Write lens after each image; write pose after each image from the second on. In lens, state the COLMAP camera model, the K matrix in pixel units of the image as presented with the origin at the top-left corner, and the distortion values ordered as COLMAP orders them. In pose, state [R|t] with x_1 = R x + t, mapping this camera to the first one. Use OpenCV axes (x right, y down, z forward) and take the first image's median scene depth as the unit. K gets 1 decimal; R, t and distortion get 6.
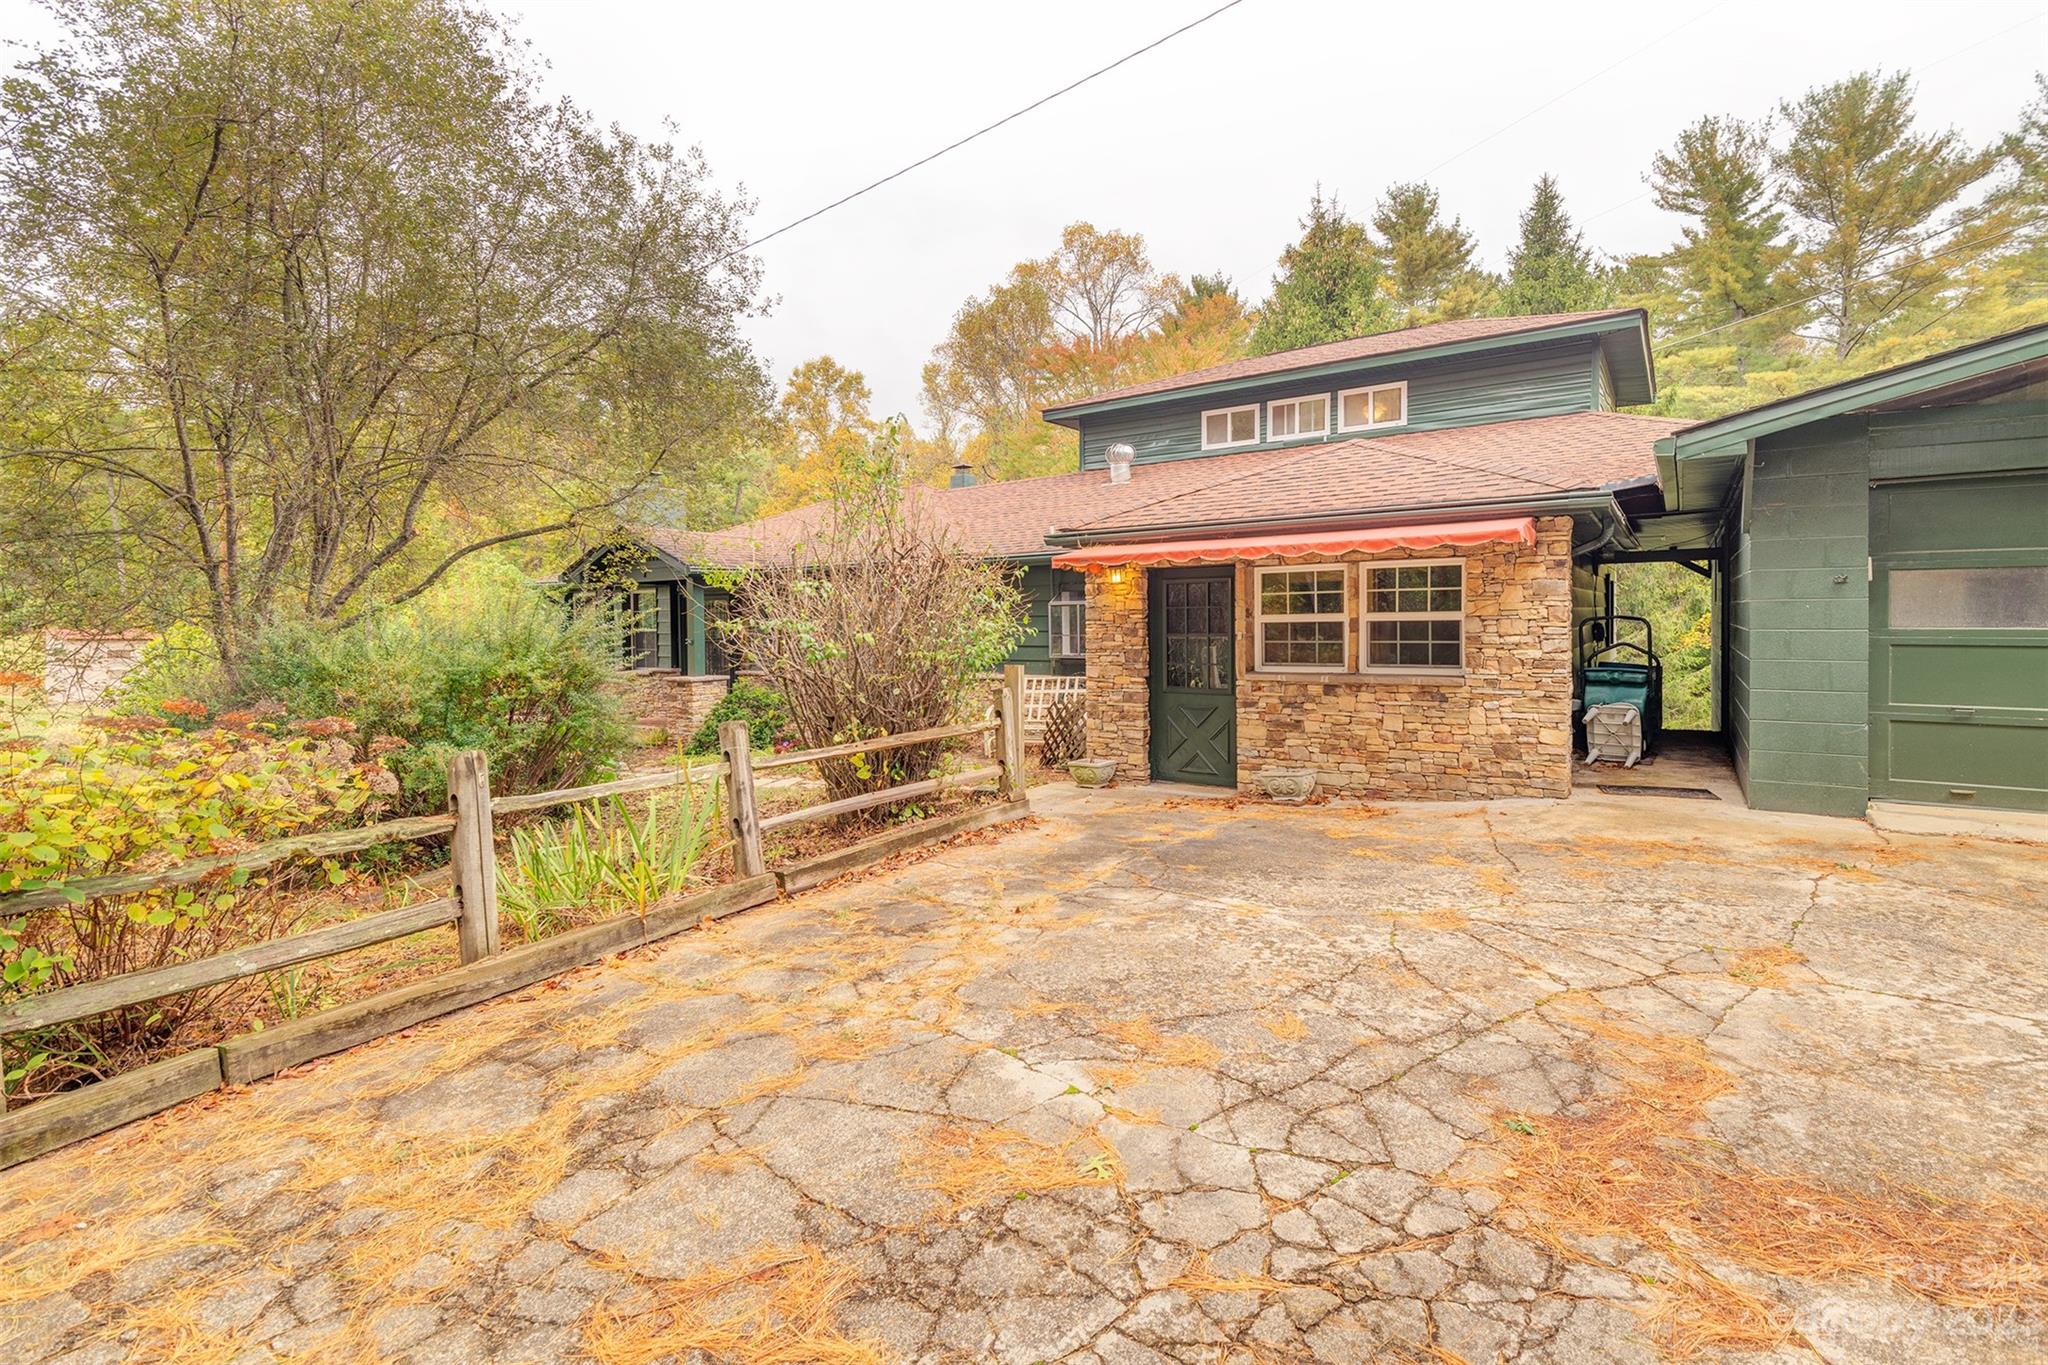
lens RADIAL K [[960.5, 0, 1023.6], [0, 960.5, 666.8], [0, 0, 1]] dist [0.025835, -0.002870]
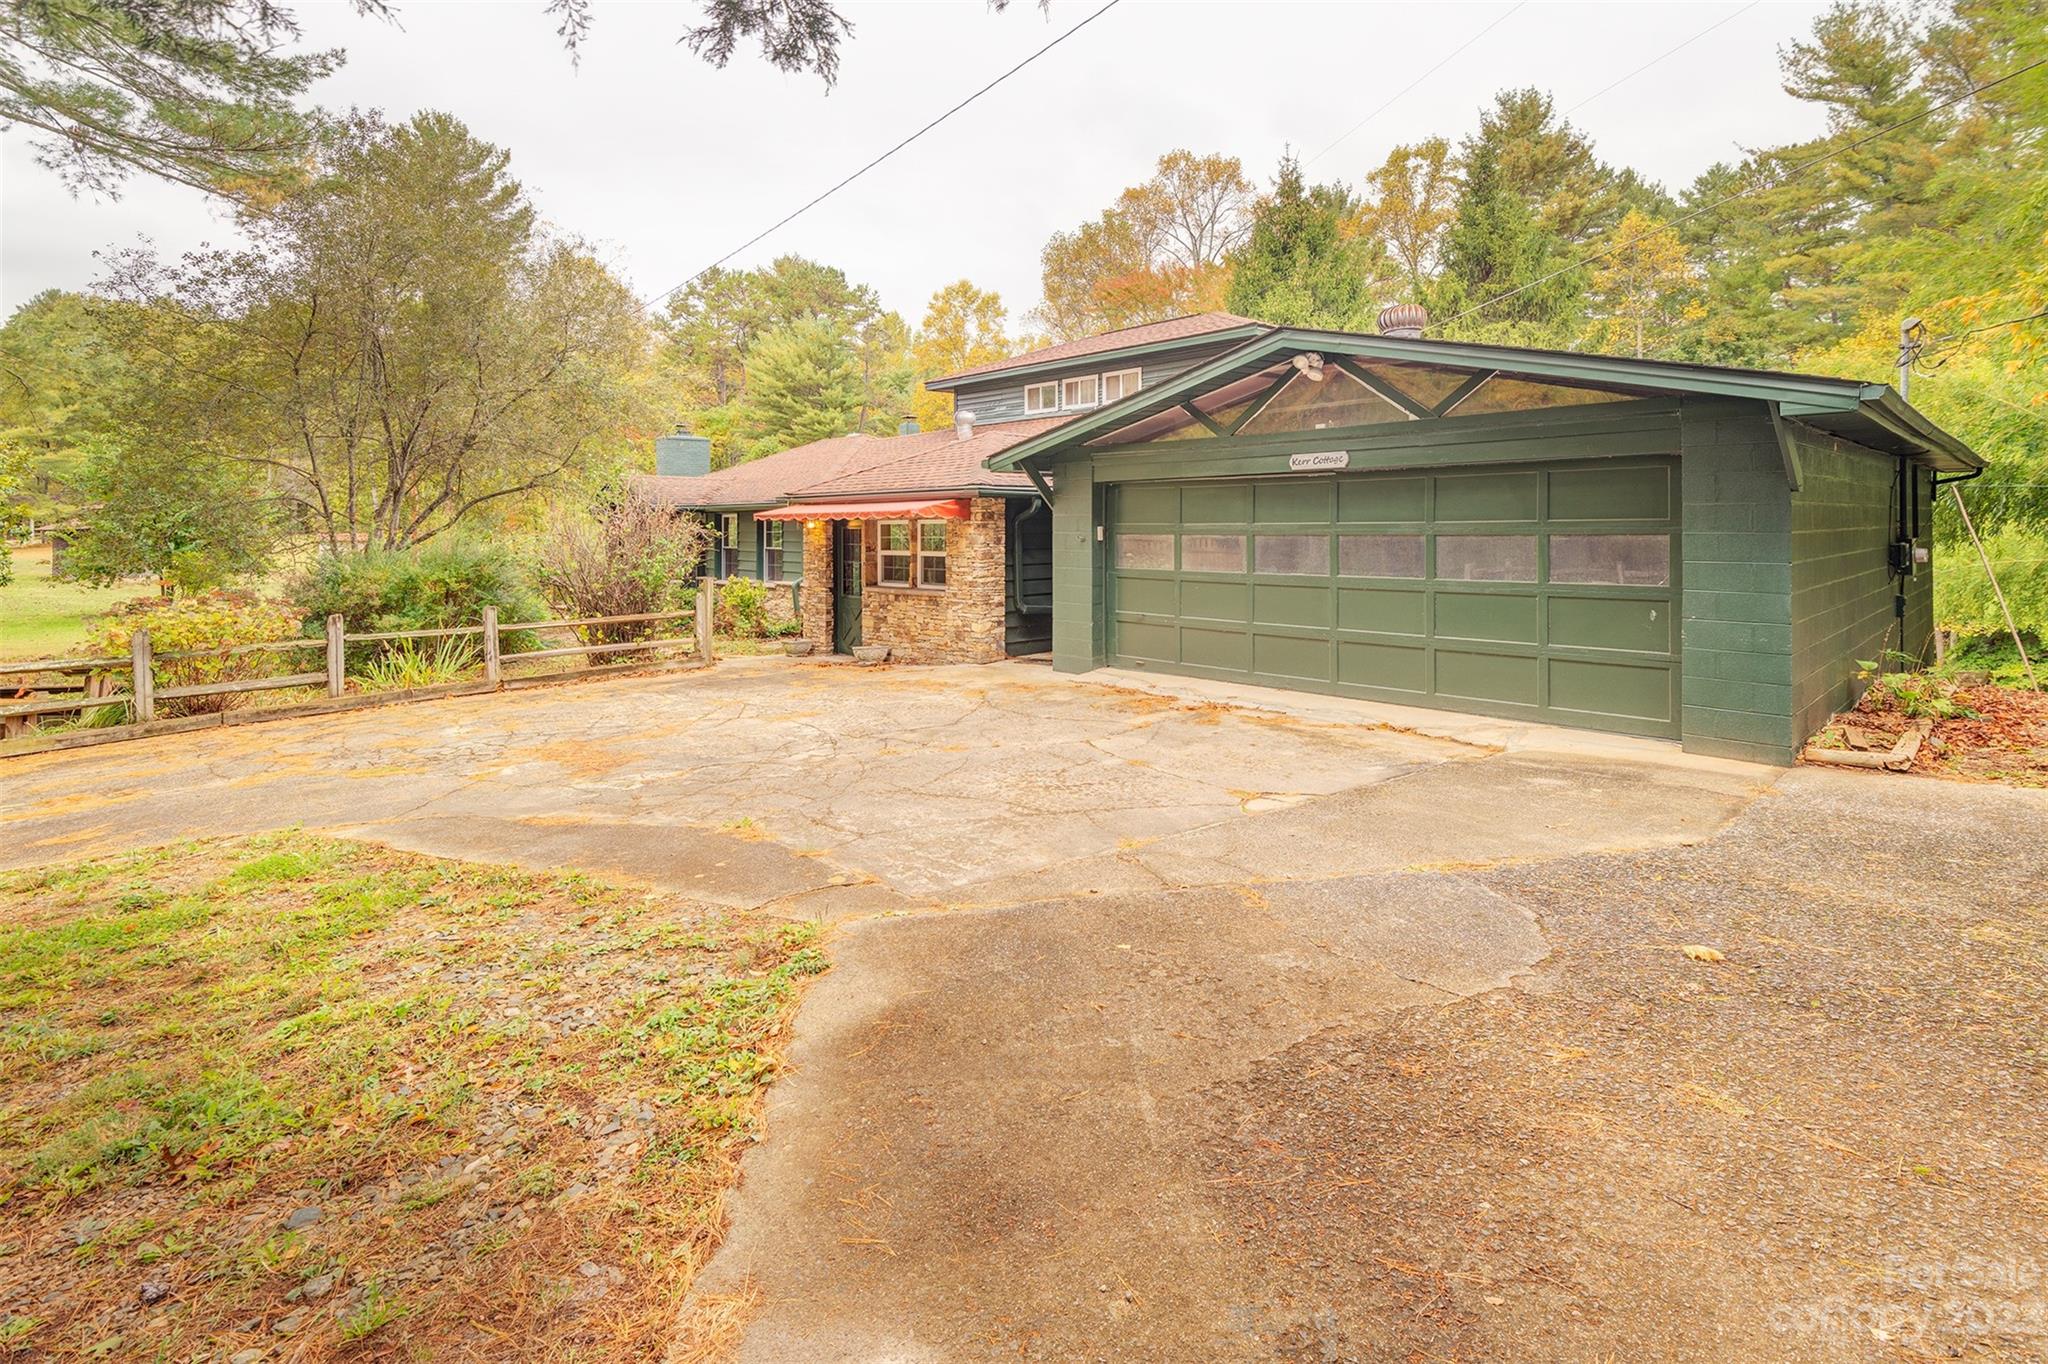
lens RADIAL K [[960.5, 0, 1008.1], [0, 960.5, 563.6], [0, 0, 1]] dist [0.025835, -0.002870]
pose [[0.982220, 0.014489, -0.187175, 0.503309], [-0.016166, 0.999842, -0.007439, -0.015419], [0.187037, 0.010333, 0.982298, -0.351715]]
